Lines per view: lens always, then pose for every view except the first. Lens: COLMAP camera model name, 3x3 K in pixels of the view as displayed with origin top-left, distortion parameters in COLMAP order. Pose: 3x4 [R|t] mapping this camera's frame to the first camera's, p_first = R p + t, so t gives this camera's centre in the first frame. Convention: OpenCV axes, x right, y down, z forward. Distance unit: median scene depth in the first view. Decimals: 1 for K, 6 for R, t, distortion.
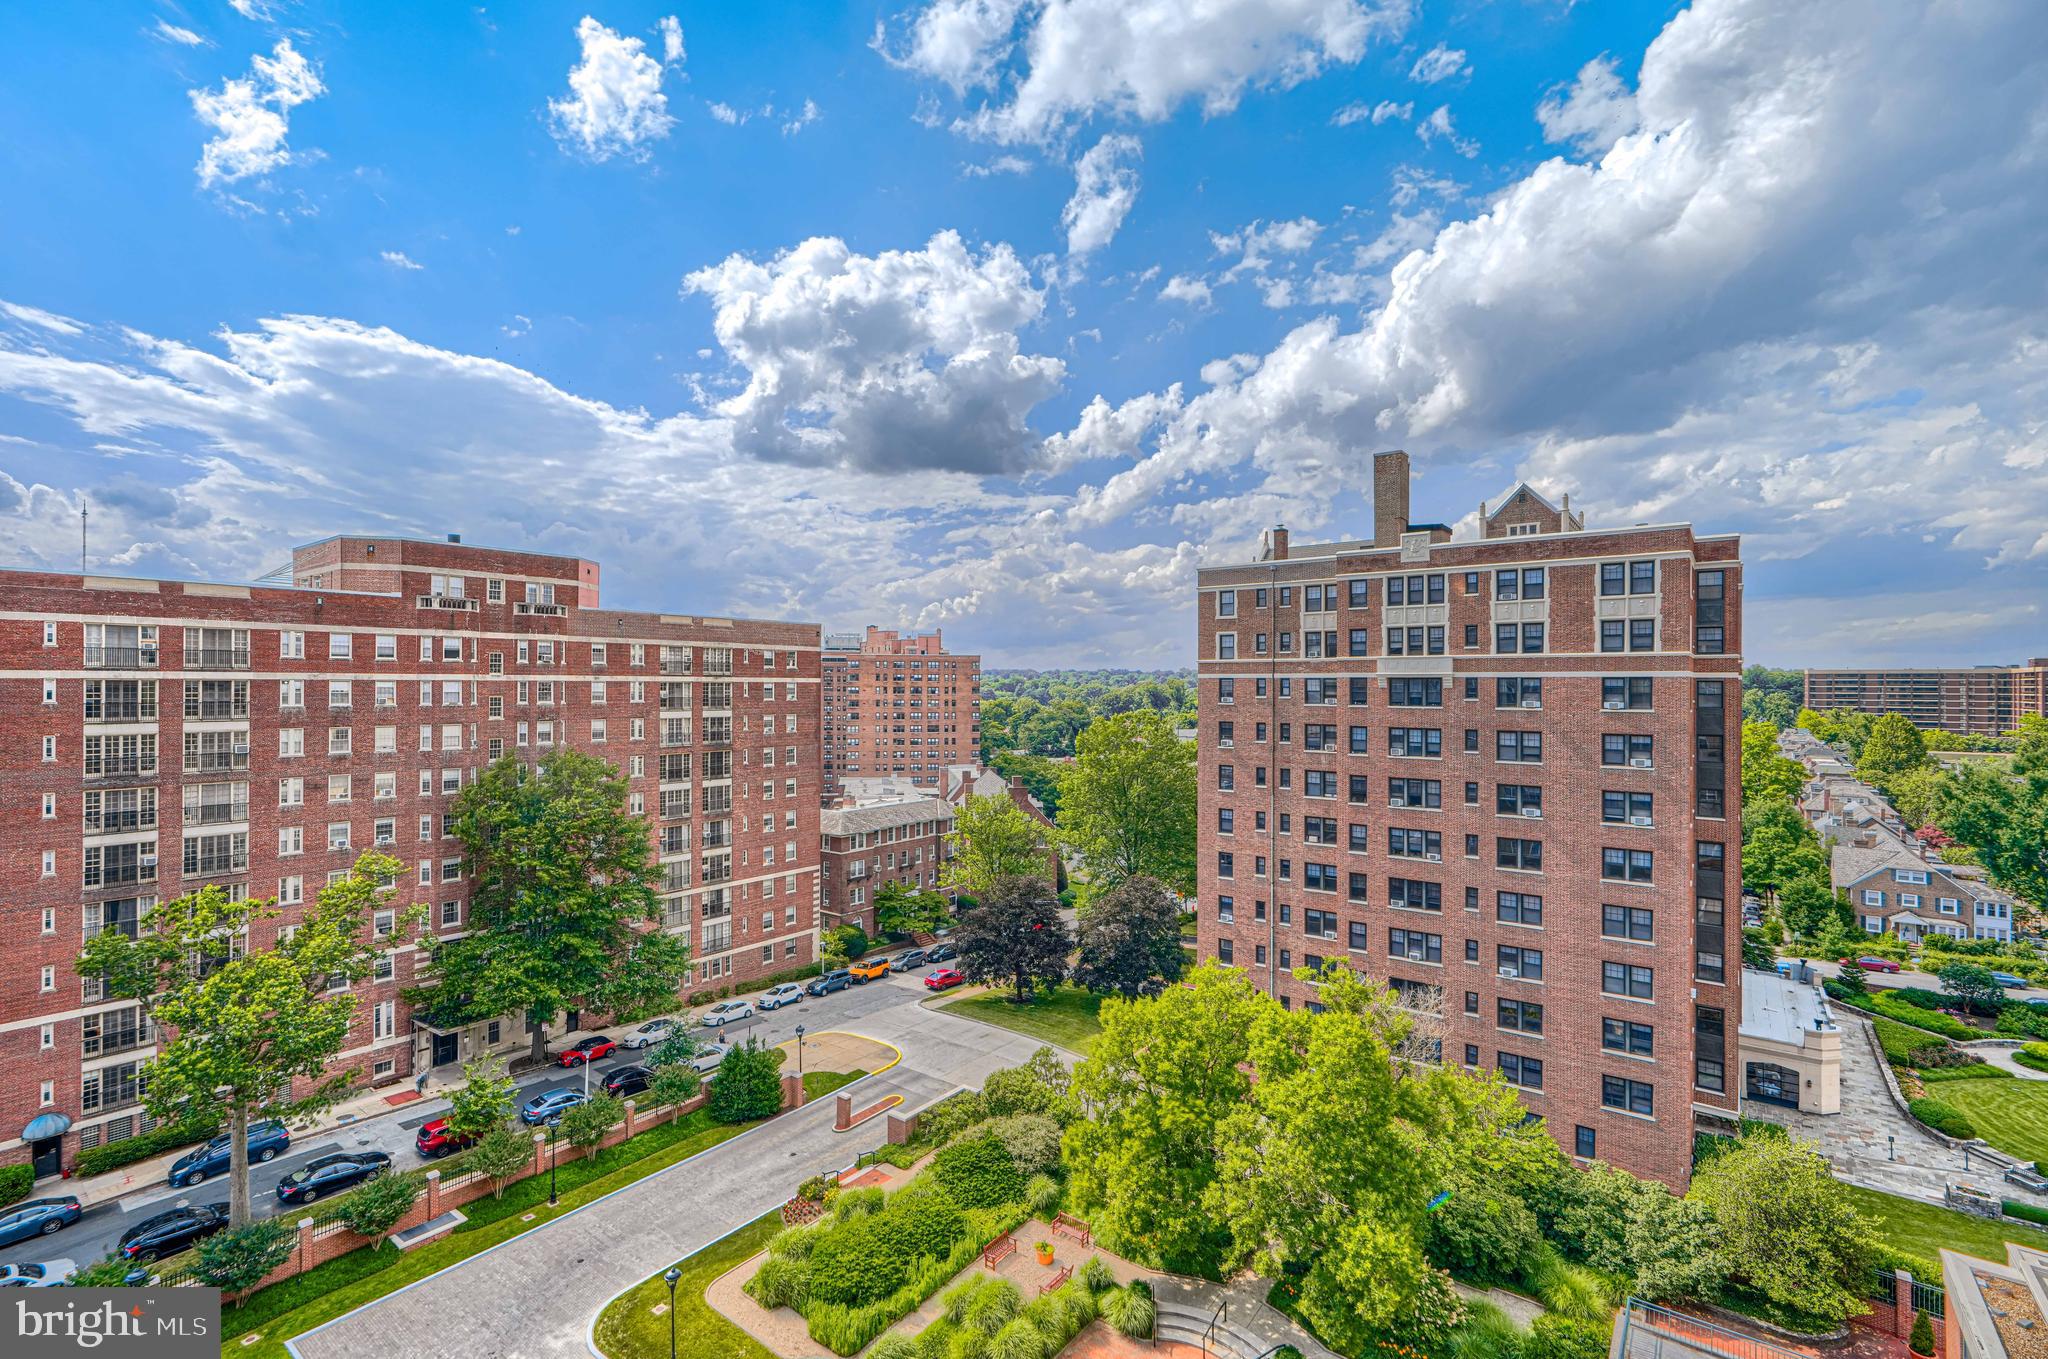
lens RADIAL K [[923.5, 0, 1011.7], [0, 923.5, 670.7], [0, 0, 1]] dist [-0.000366, 0.002172]
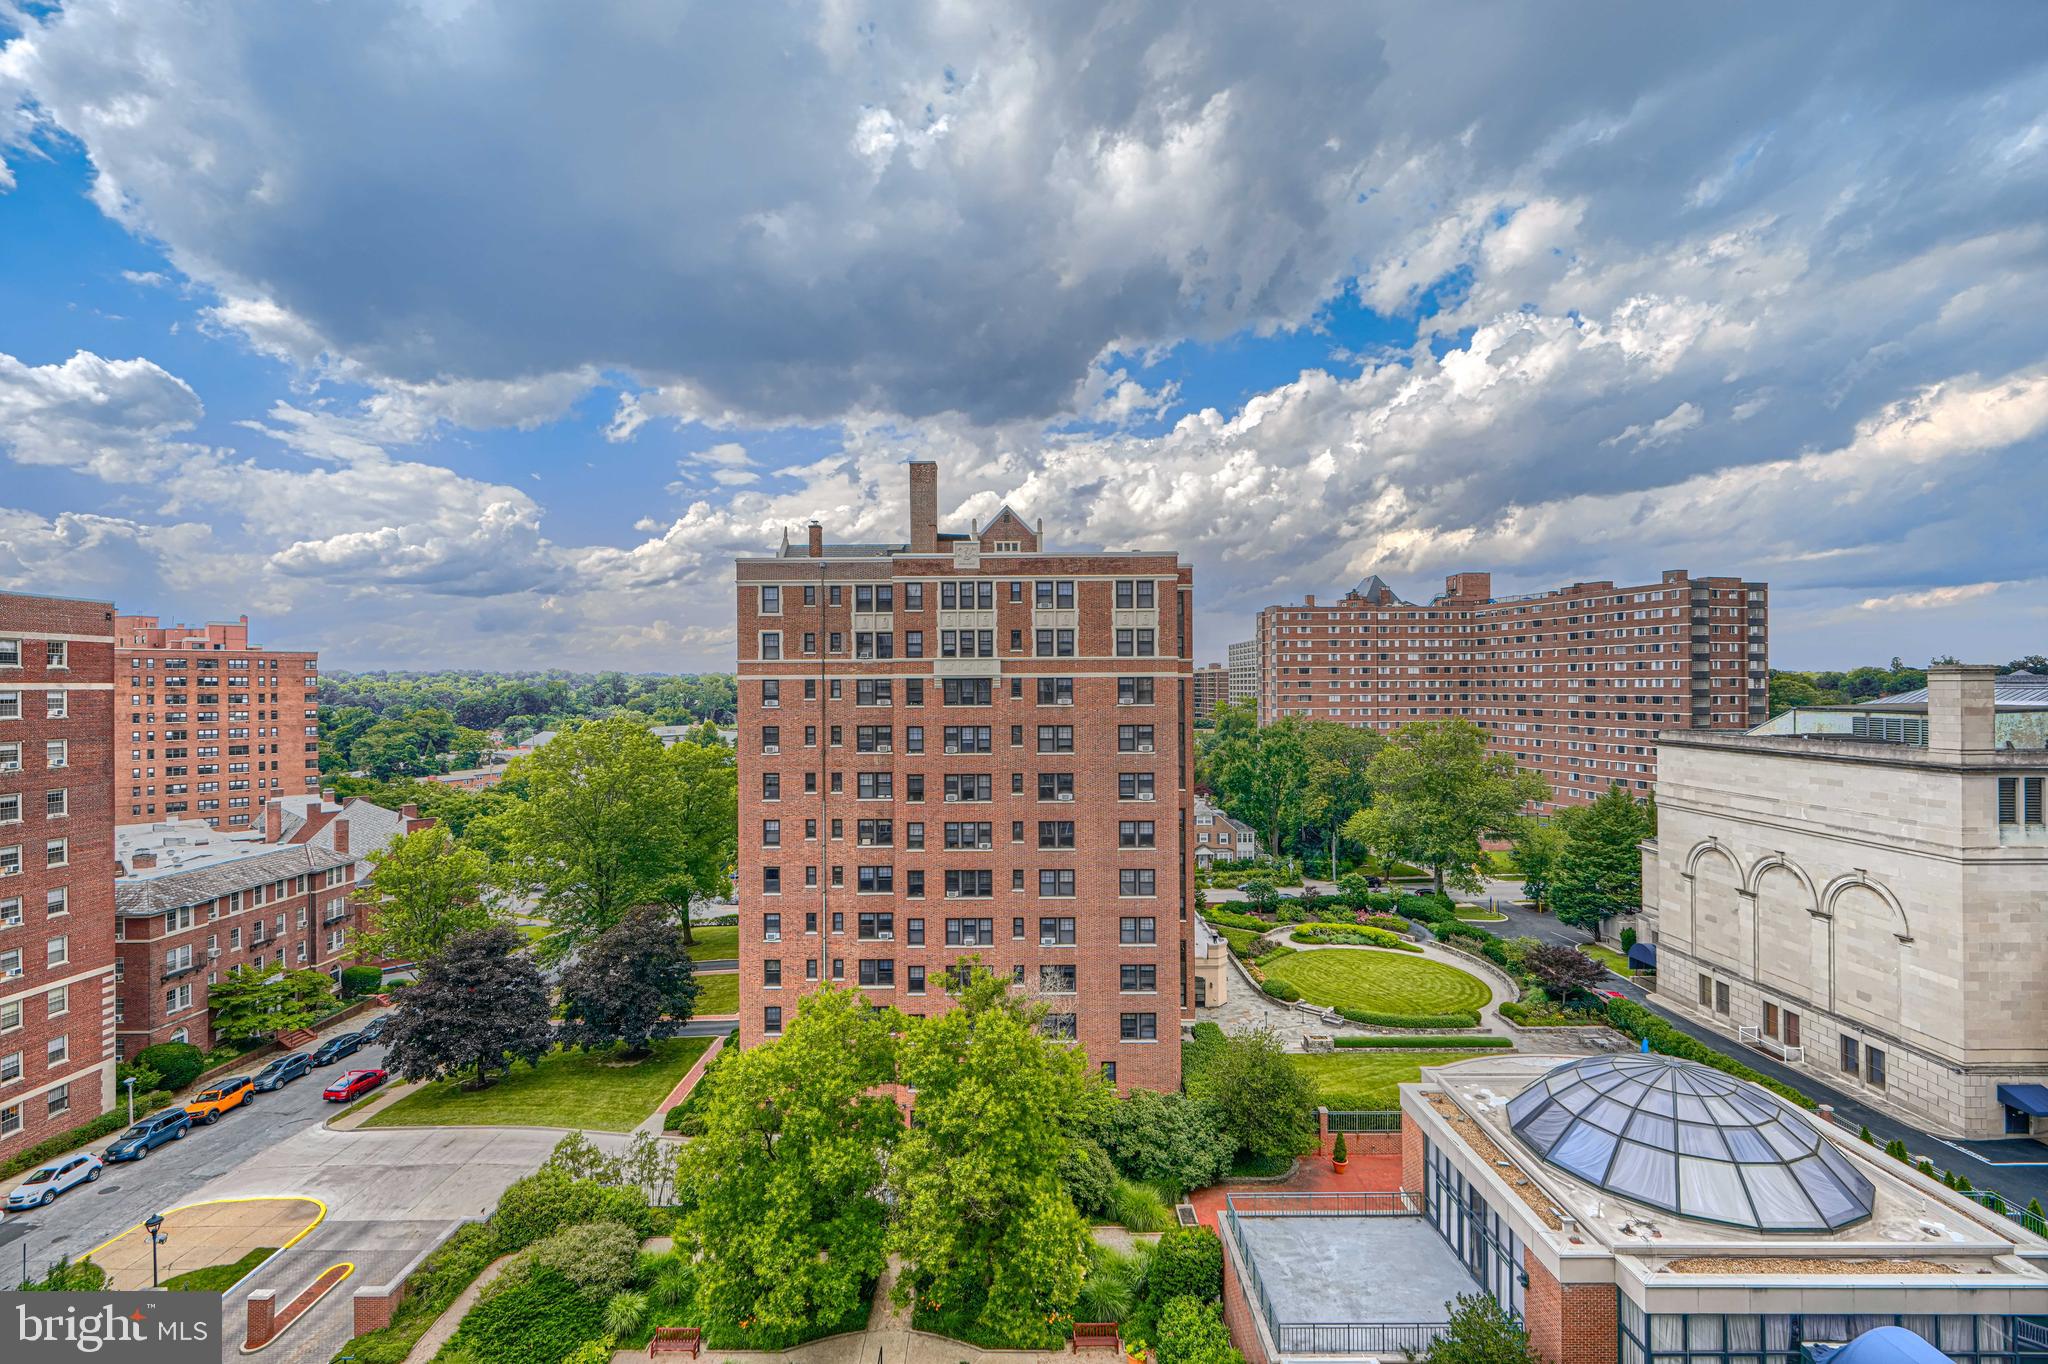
lens RADIAL K [[923.5, 0, 1025.6], [0, 923.5, 684.6], [0, 0, 1]] dist [-0.000366, 0.002172]
pose [[0.795543, -0.007781, 0.605848, -0.143241], [0.001331, 0.999938, 0.011094, 0.003134], [-0.605896, -0.008019, 0.795503, 0.118407]]
